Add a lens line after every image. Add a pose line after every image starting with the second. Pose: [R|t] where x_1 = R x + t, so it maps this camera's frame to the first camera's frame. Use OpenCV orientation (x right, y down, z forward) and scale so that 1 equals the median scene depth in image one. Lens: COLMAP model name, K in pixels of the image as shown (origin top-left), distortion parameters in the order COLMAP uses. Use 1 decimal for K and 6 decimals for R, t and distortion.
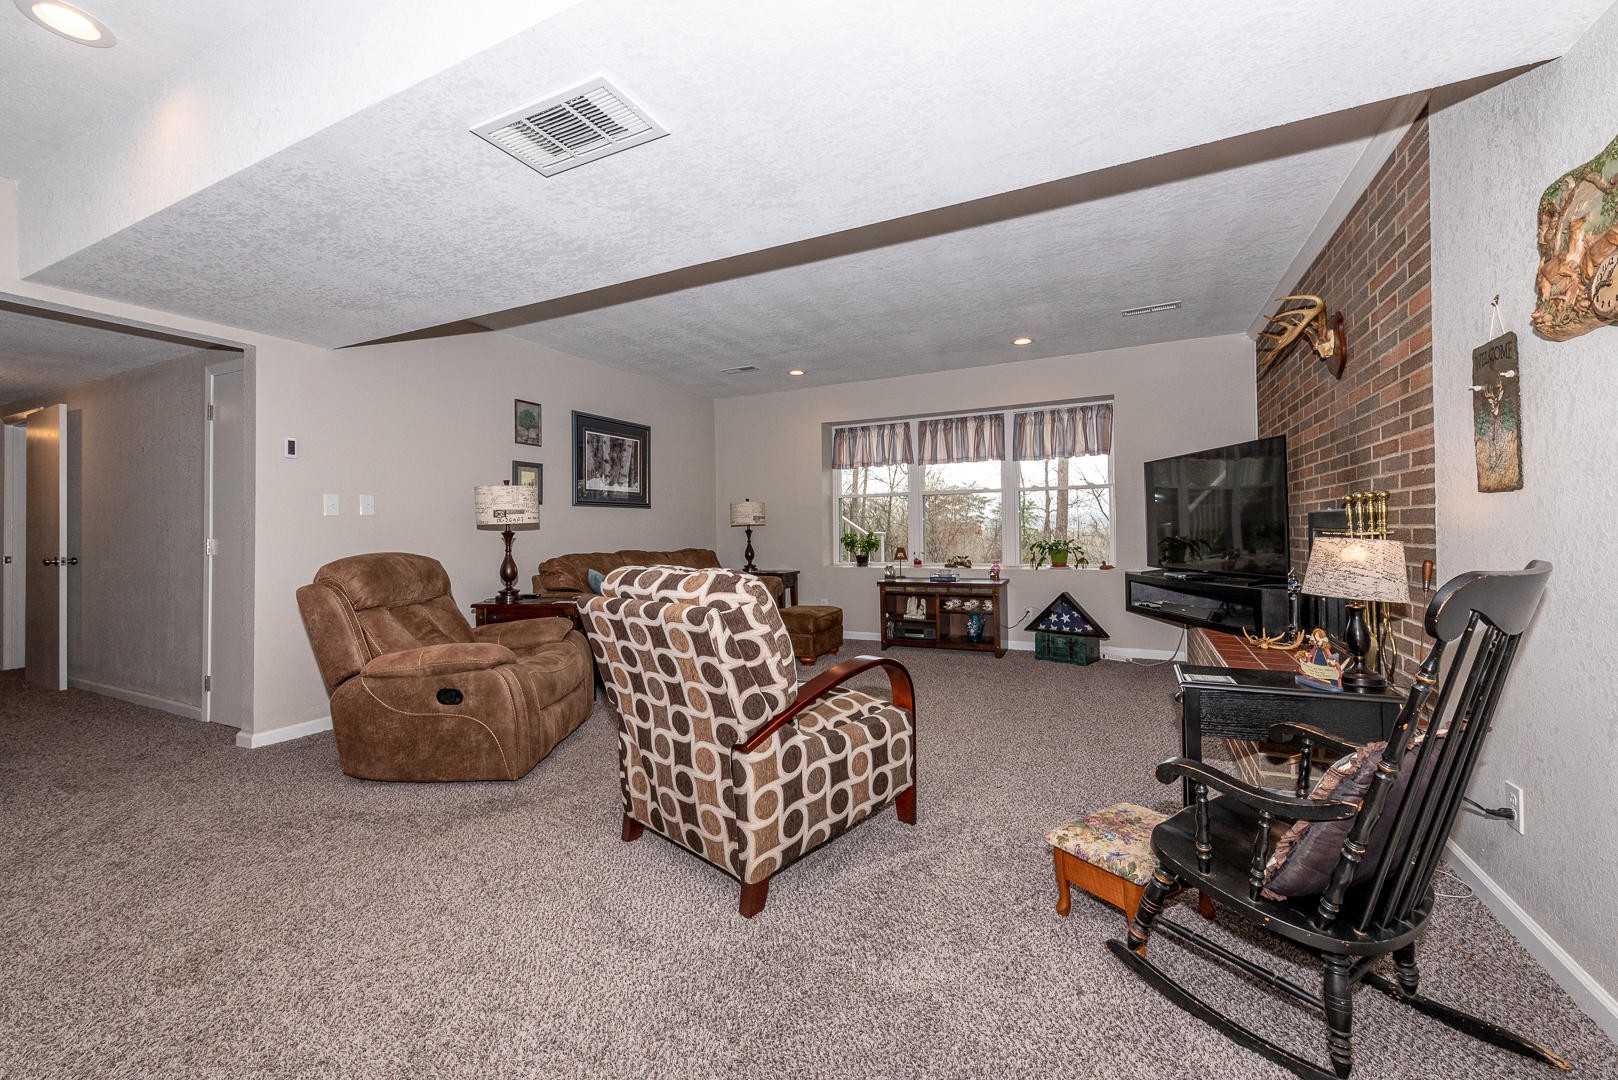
lens RADIAL K [[645.5, 0, 812.9], [0, 645.5, 531.0], [0, 0, 1]] dist [0.002121, 0.000084]
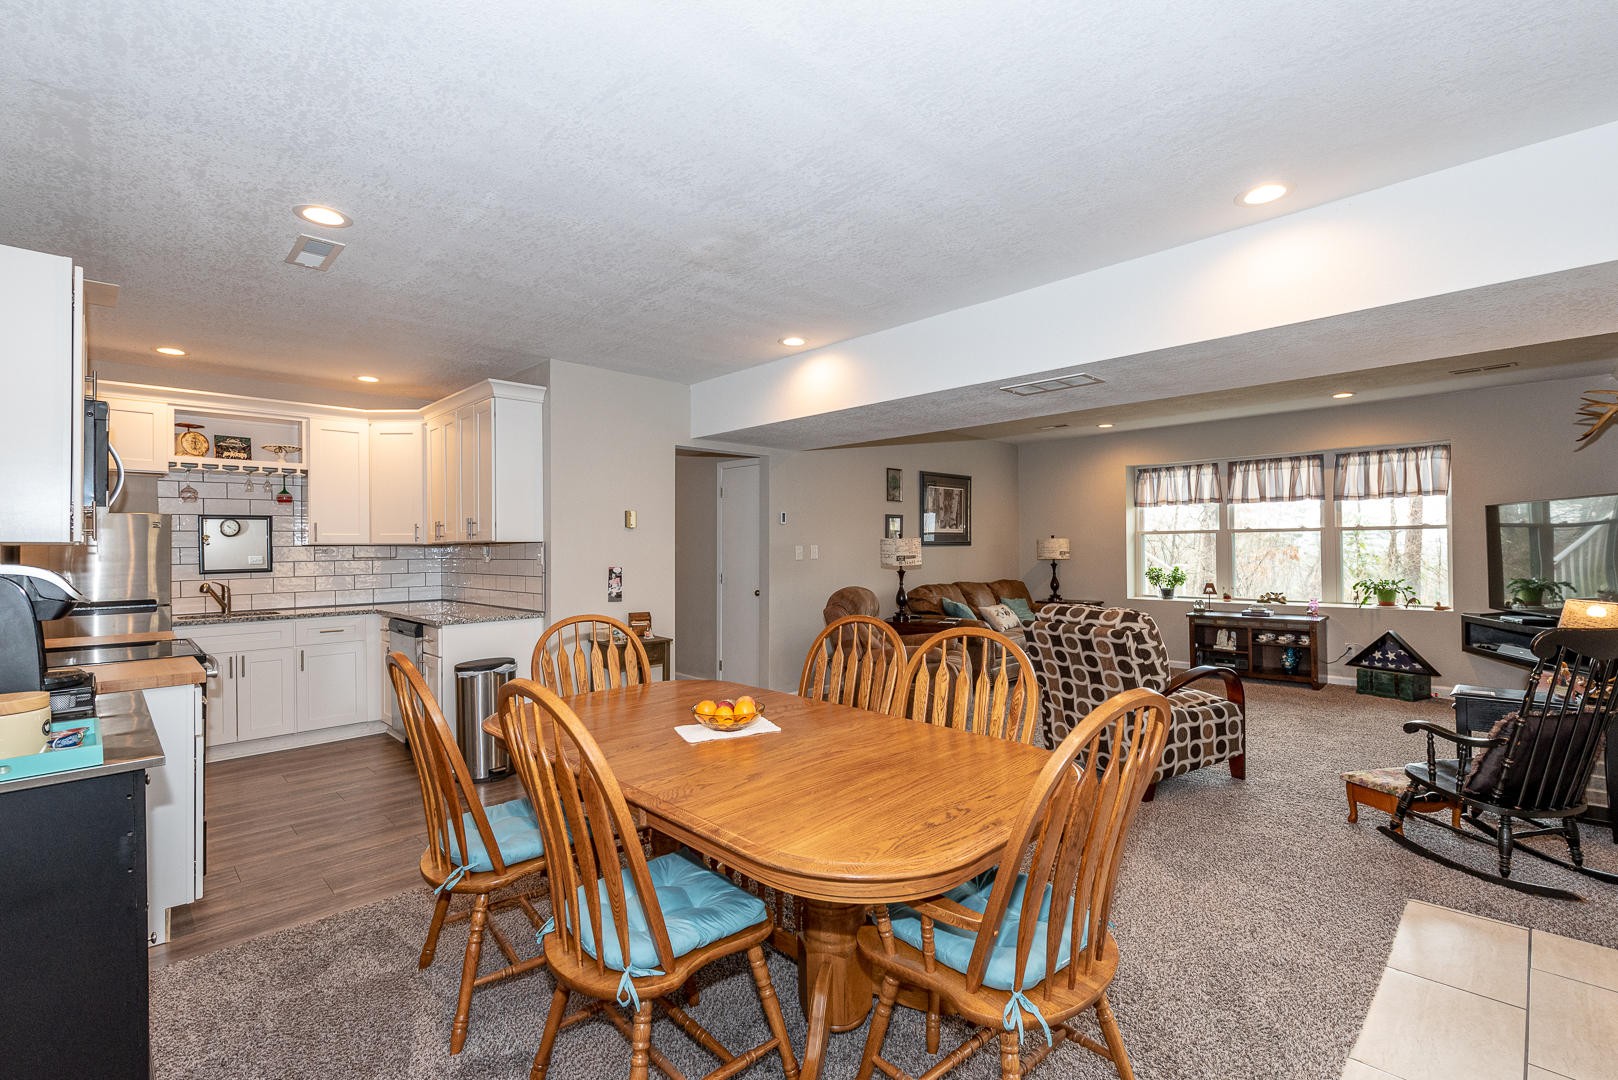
lens RADIAL K [[731.0, 0, 801.6], [0, 731.0, 544.7], [0, 0, 1]] dist [-0.000921, -0.000482]
pose [[0.942019, 0.003391, -0.335541, -0.118906], [-0.003664, 0.999993, -0.000180, -0.044036], [0.335539, 0.001399, 0.942025, -0.462540]]
